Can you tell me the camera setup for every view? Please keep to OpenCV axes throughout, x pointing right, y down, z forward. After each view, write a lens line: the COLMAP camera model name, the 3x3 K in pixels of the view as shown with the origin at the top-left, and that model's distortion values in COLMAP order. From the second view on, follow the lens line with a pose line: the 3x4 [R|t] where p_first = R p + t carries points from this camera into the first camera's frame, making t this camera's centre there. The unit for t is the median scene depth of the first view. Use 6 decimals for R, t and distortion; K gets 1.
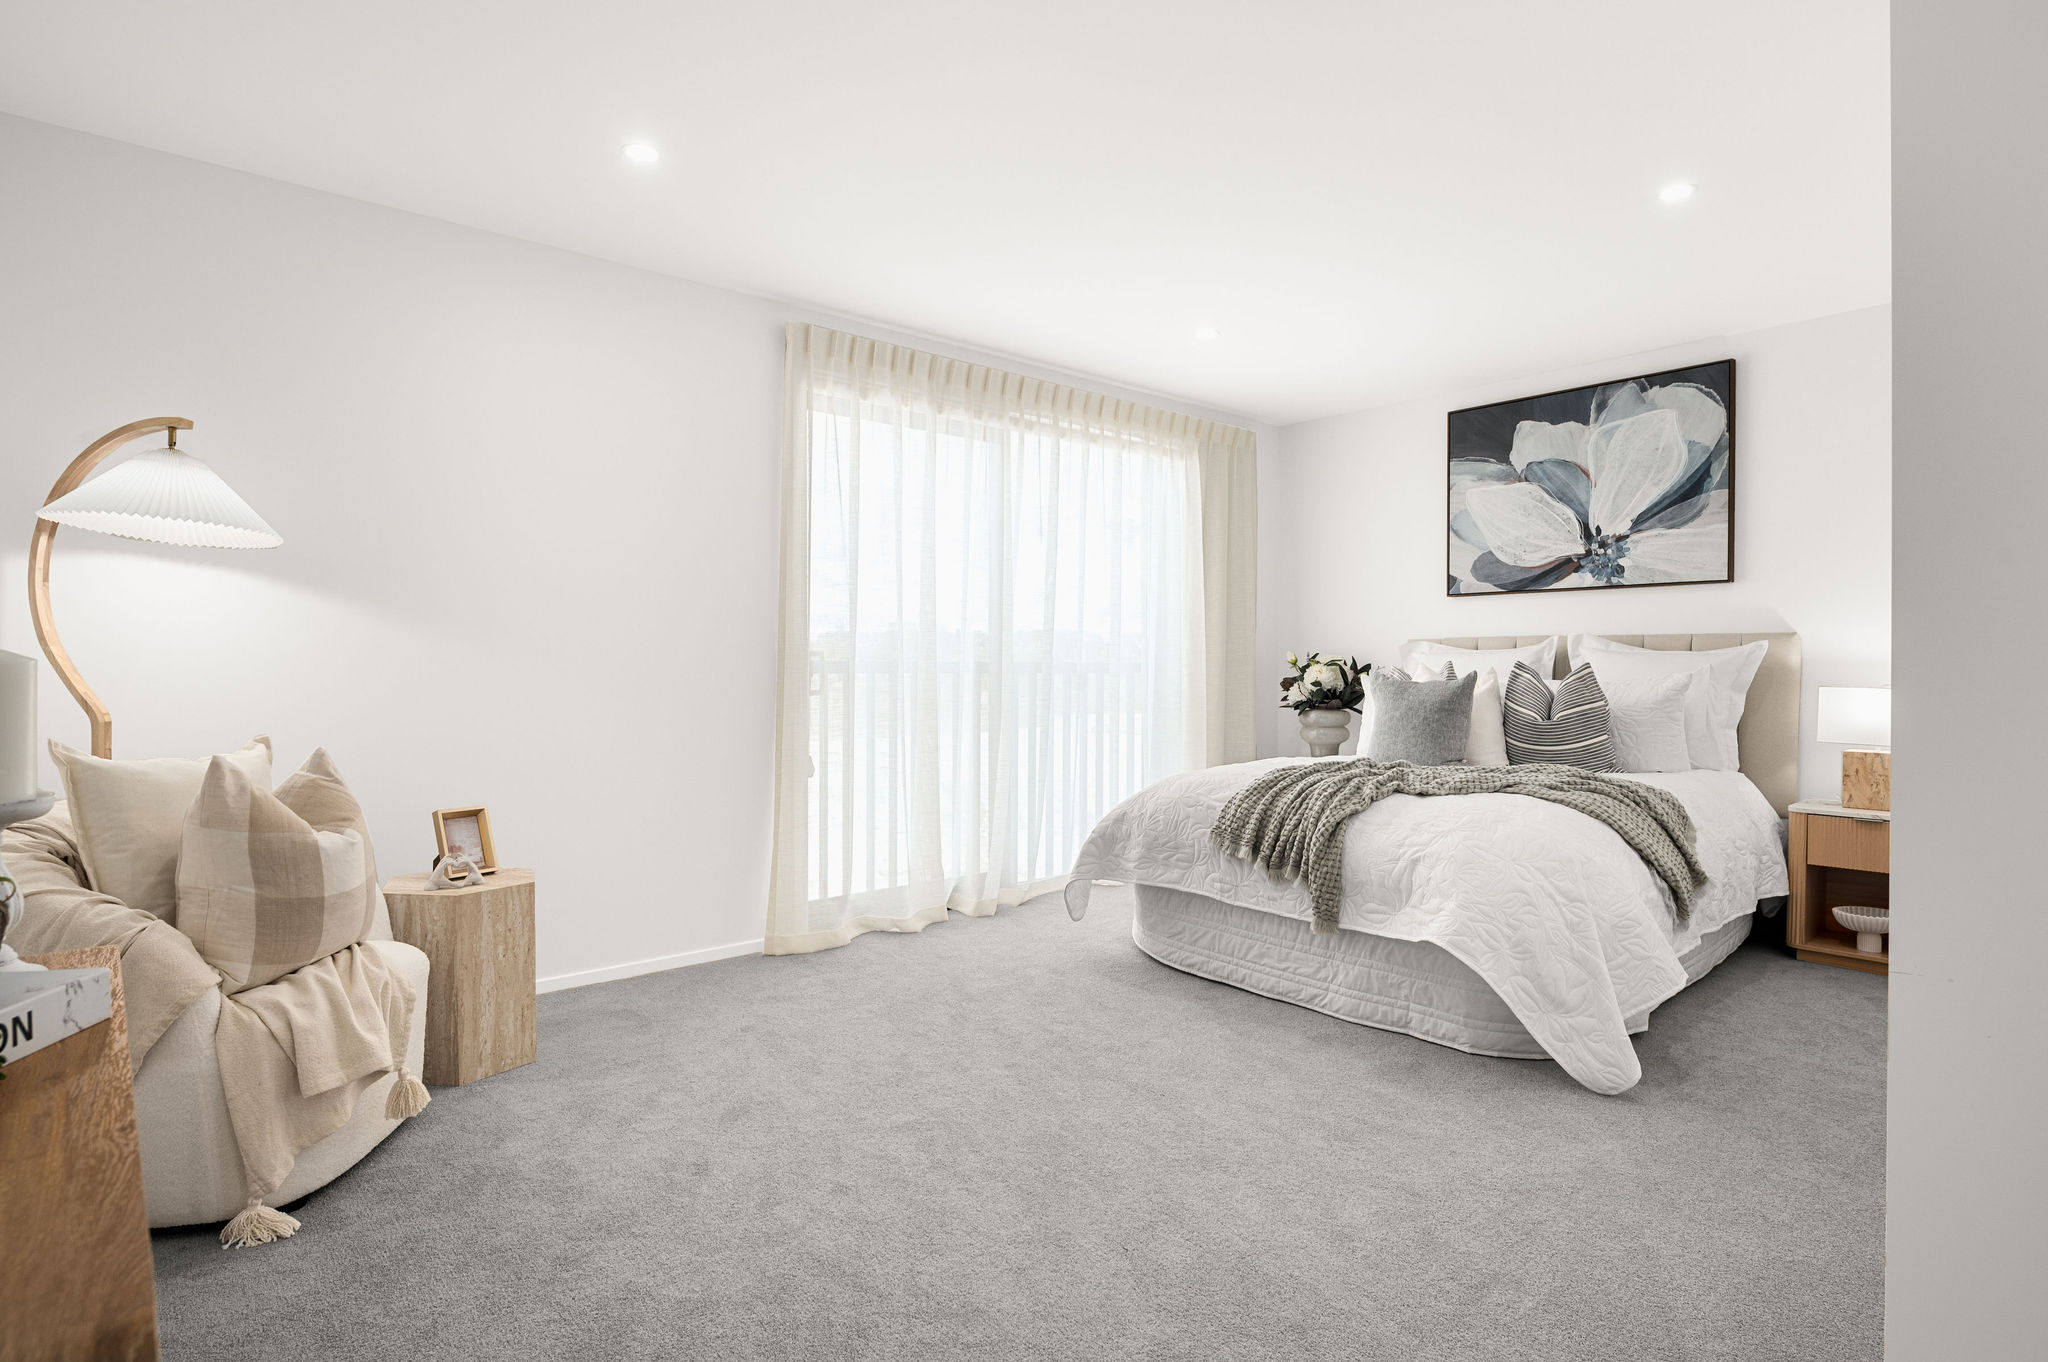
lens RADIAL K [[1093.5, 0, 1028.5], [0, 1093.5, 678.7], [0, 0, 1]] dist [-0.004420, -0.000410]
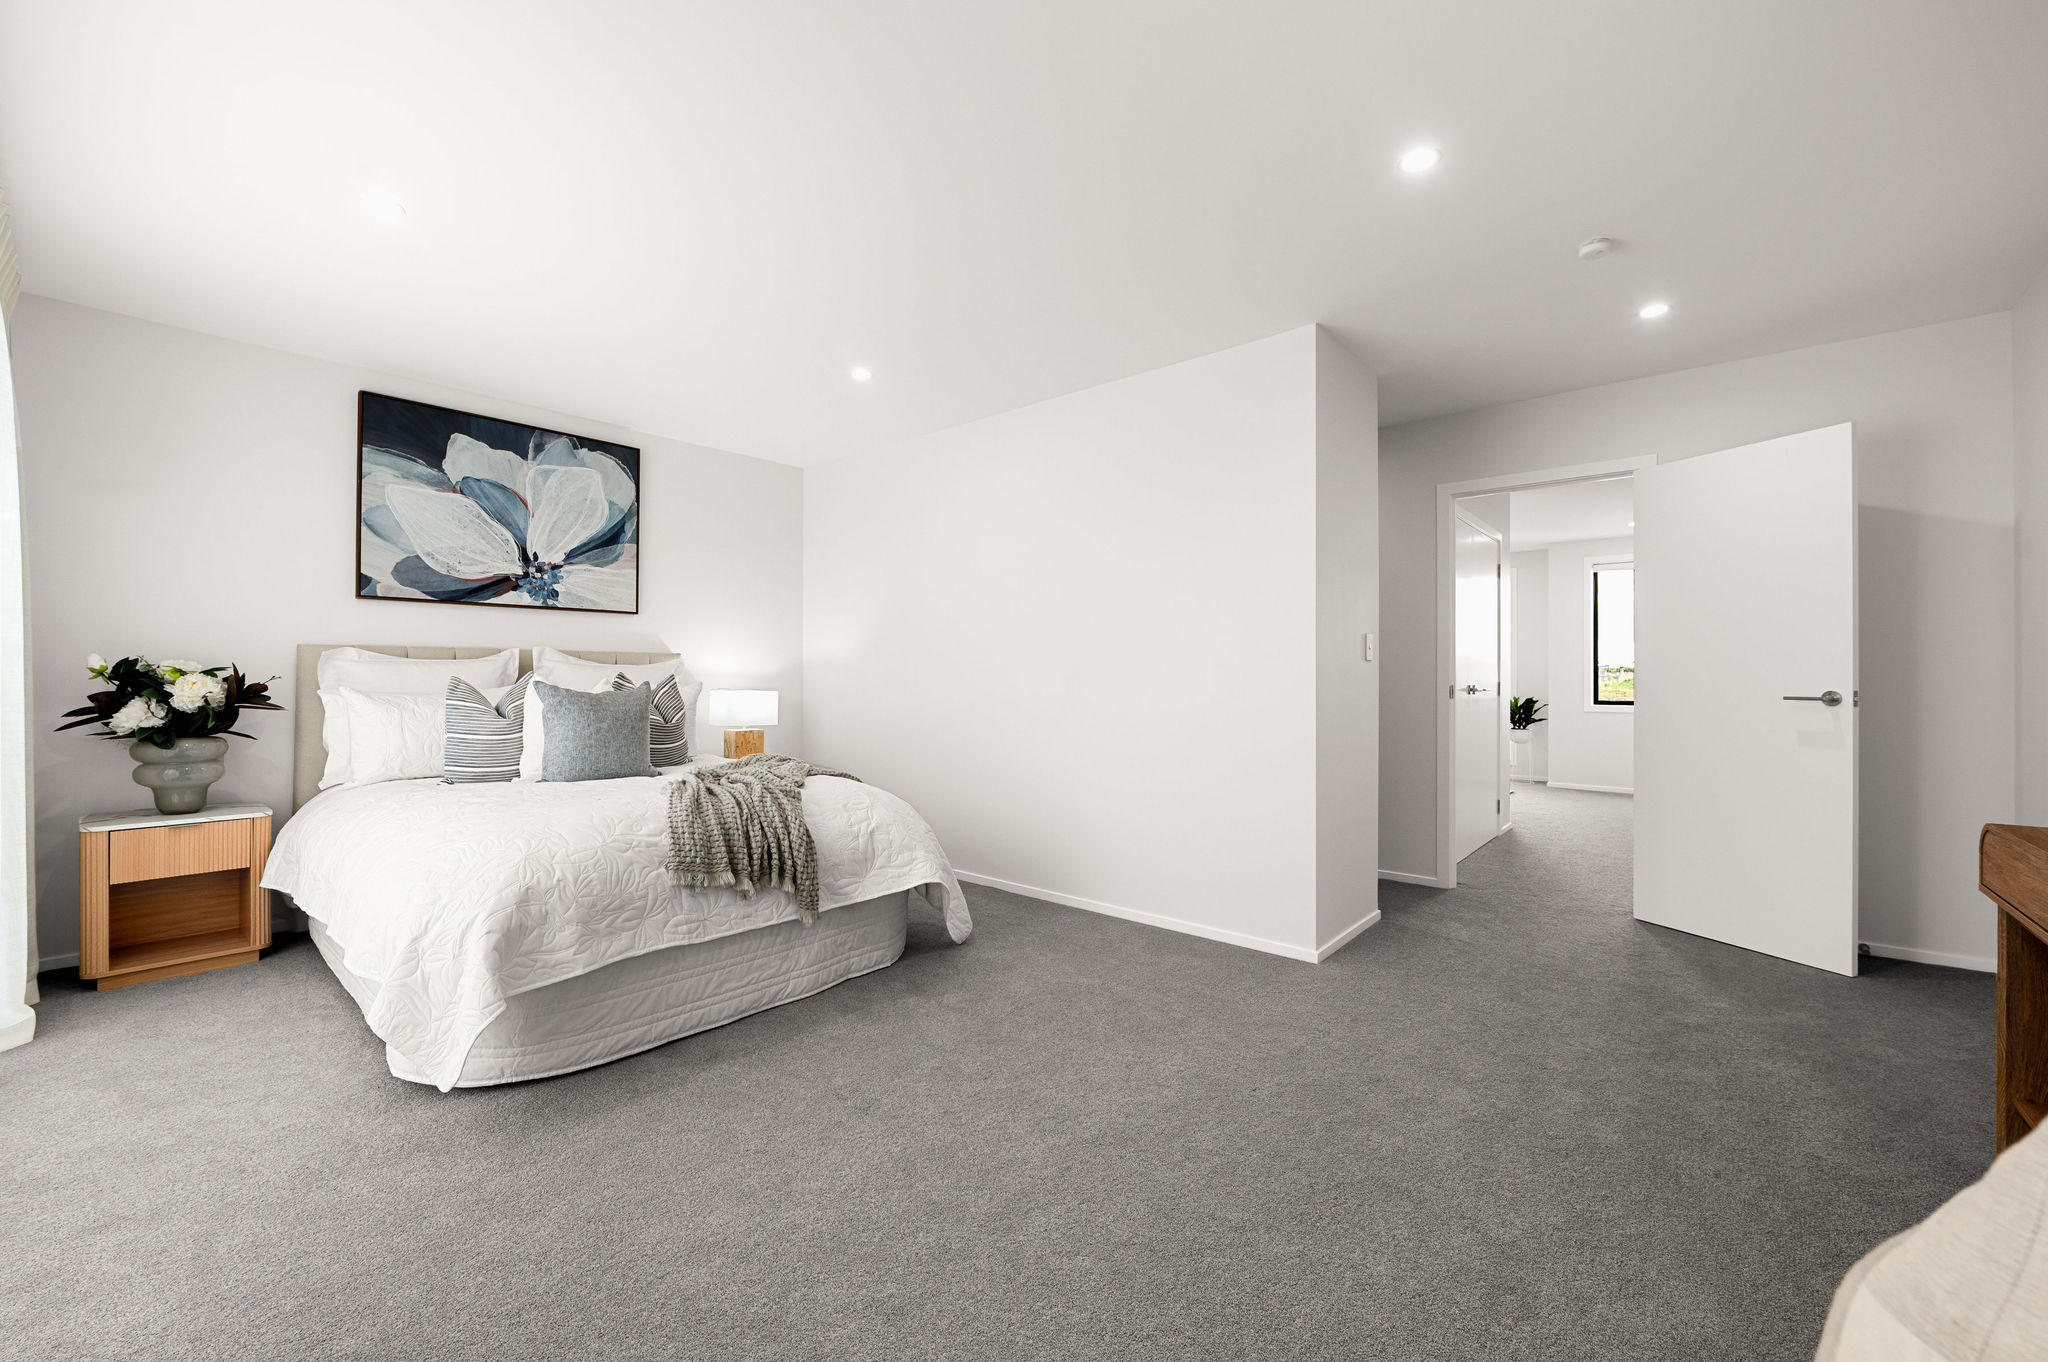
lens RADIAL K [[814.9, 0, 1029.1], [0, 814.9, 673.7], [0, 0, 1]] dist [-0.000649, -0.000135]
pose [[-0.161865, 0.001159, 0.986812, -0.394024], [0.008694, 0.999962, 0.000252, -0.010008], [-0.986775, 0.008620, -0.161869, 0.633456]]
